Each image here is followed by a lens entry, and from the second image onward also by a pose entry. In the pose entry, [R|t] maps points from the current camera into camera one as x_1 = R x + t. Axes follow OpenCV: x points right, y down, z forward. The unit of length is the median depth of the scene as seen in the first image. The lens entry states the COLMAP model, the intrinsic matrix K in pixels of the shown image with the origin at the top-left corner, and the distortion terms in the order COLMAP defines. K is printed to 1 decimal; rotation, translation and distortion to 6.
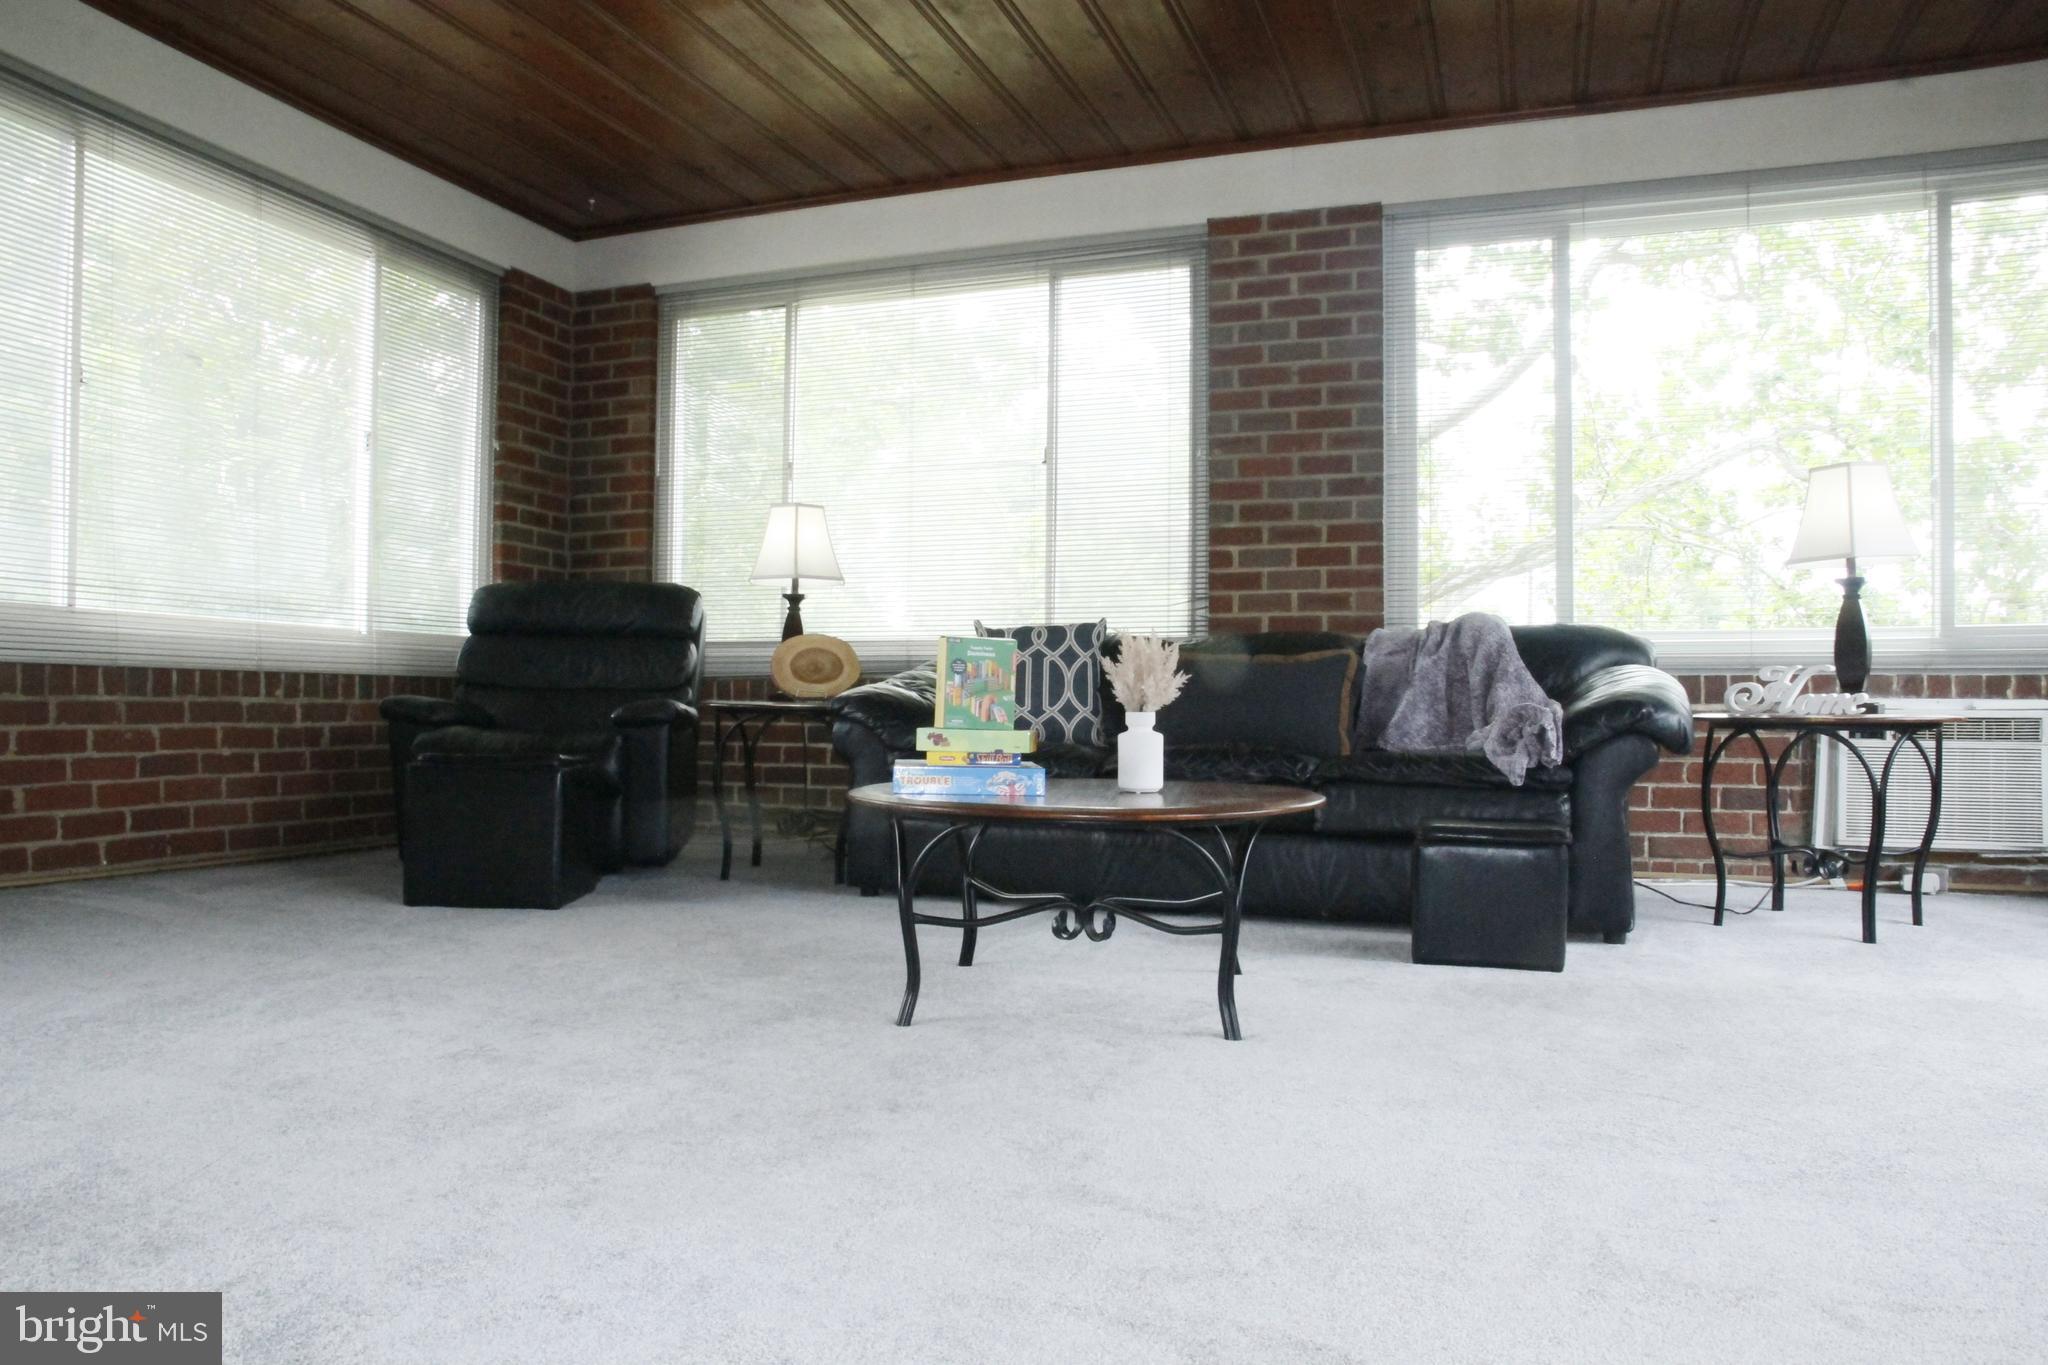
lens RADIAL K [[1383.3, 0, 1024.0], [0, 1383.3, 682.5], [0, 0, 1]] dist [-0.124429, 0.082394]
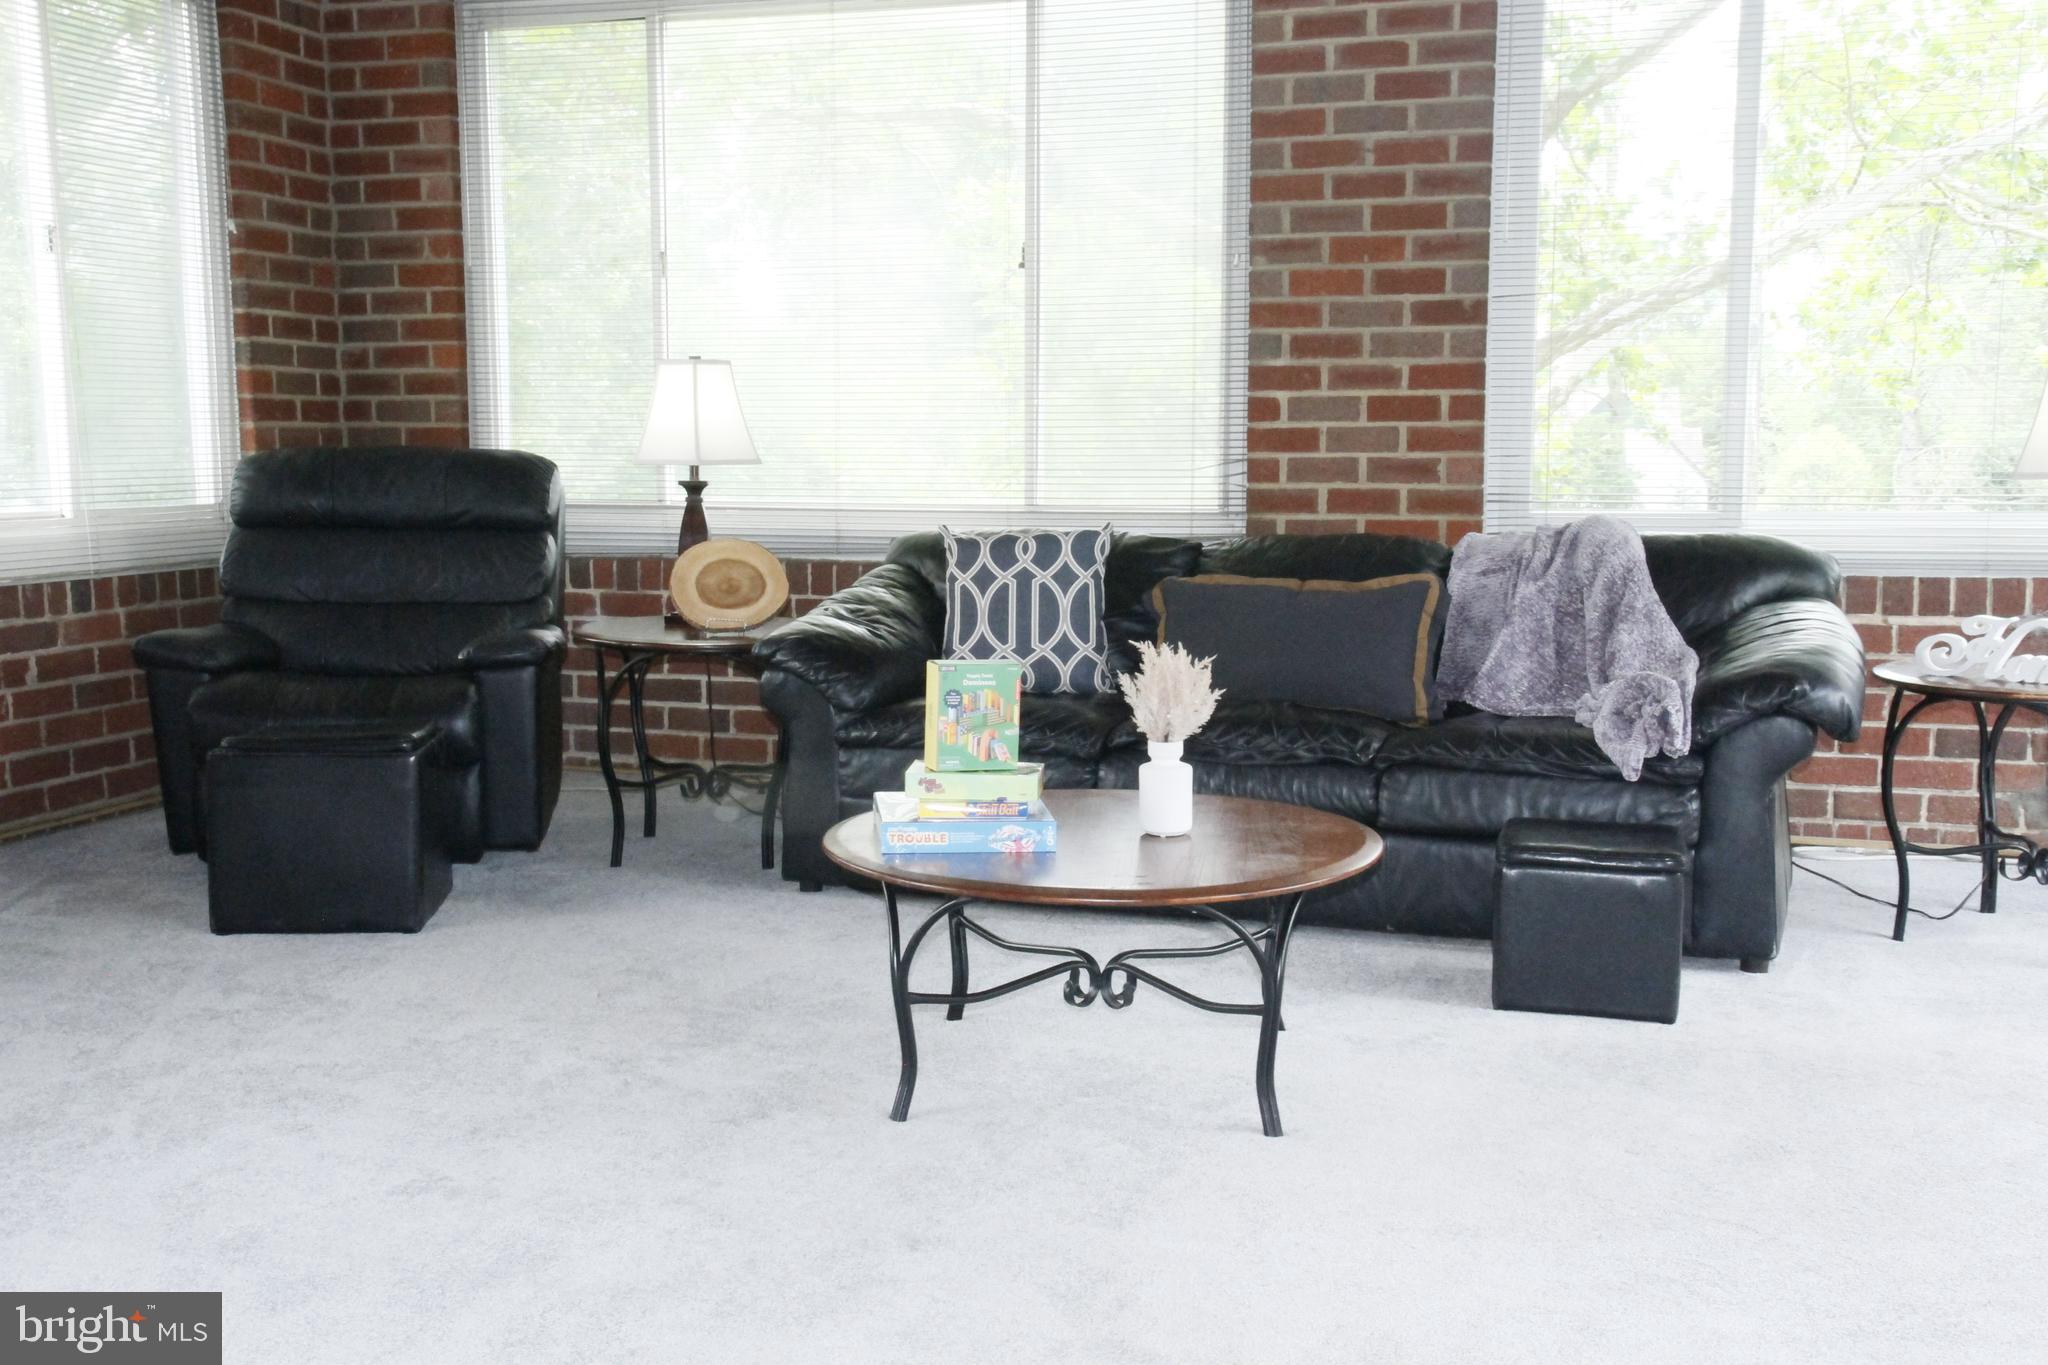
lens RADIAL K [[2131.0, 0, 1016.1], [0, 2131.0, 679.4], [0, 0, 1]] dist [0.023810, 0.038312]
pose [[0.999619, -0.012274, 0.024738, -0.022799], [0.008996, 0.991668, 0.128508, -0.107404], [-0.026109, -0.128236, 0.991400, -0.168211]]
